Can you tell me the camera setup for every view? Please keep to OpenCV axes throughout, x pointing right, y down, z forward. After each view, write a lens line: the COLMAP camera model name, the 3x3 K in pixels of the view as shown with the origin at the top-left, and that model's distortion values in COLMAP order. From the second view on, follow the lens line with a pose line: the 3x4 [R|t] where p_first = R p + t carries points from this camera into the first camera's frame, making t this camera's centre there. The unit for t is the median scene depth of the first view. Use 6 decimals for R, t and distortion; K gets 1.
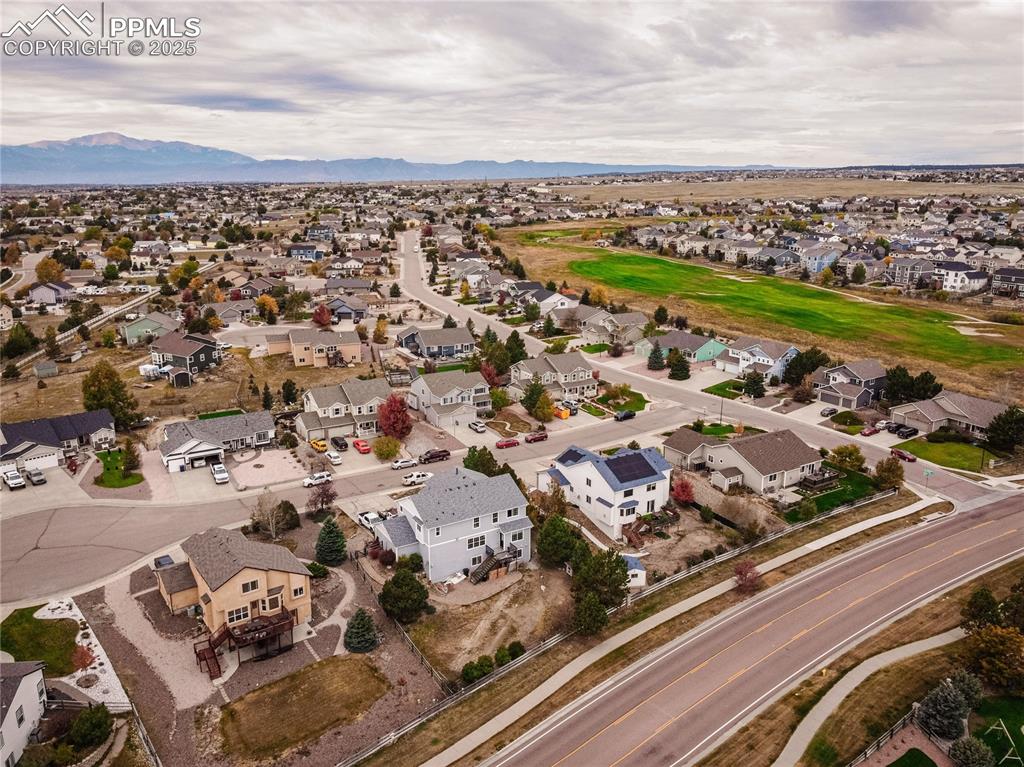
lens RADIAL K [[777.8, 0, 505.4], [0, 777.8, 383.3], [0, 0, 1]] dist [0.004048, -0.008198]
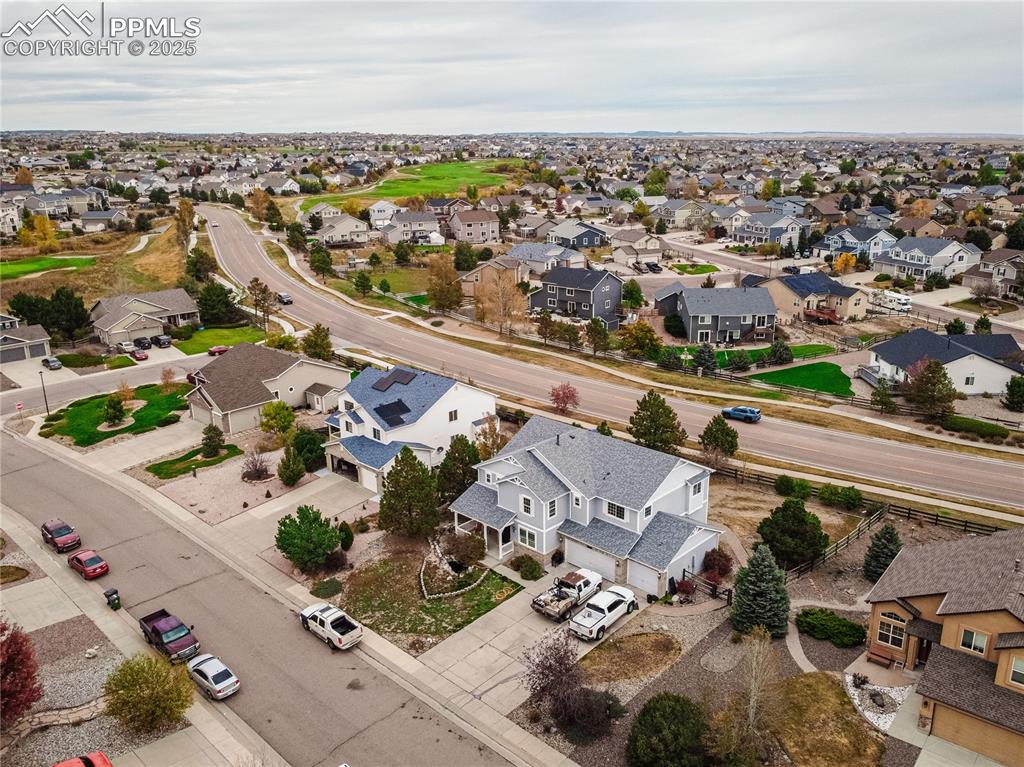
lens RADIAL K [[814.9, 0, 517.2], [0, 814.9, 383.7], [0, 0, 1]] dist [0.010512, -0.016198]
pose [[-0.258263, -0.274359, 0.926298, -0.500076], [0.263132, 0.902598, 0.340704, -0.114207], [-0.929549, 0.331729, -0.160915, 0.924621]]
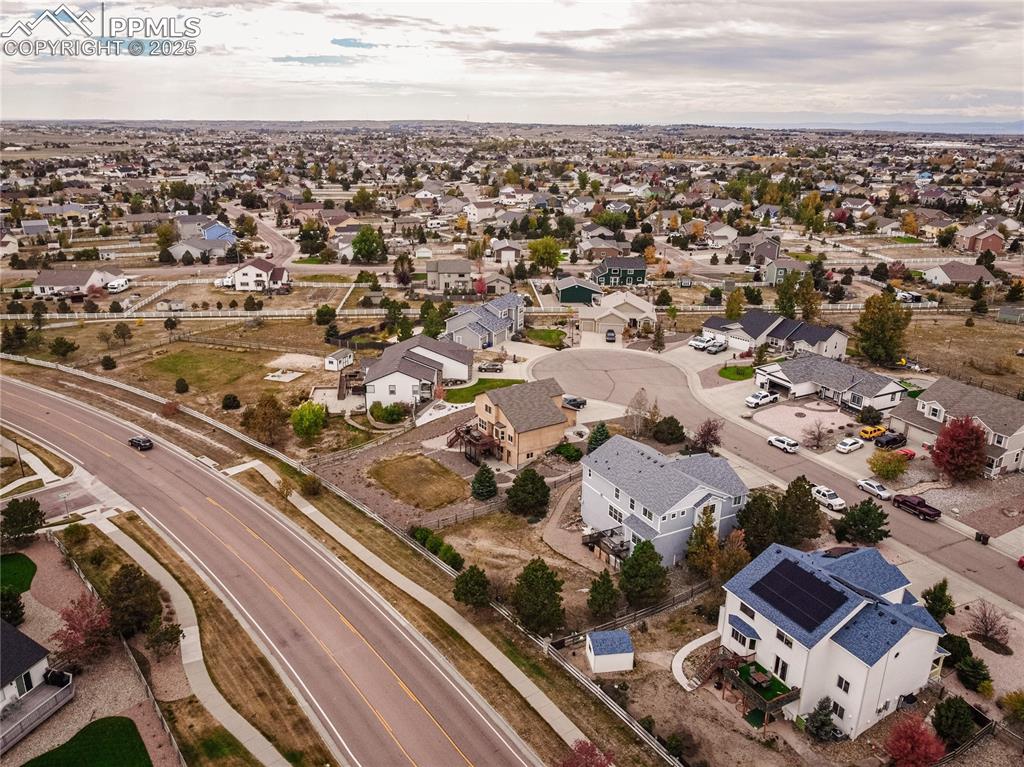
lens RADIAL K [[777.8, 0, 511.1], [0, 777.8, 387.2], [0, 0, 1]] dist [0.004048, -0.008198]
pose [[-0.056692, 0.335543, -0.940317, 0.585925], [-0.271883, 0.901048, 0.337923, -0.149033], [0.960659, 0.274814, 0.040146, 0.635980]]
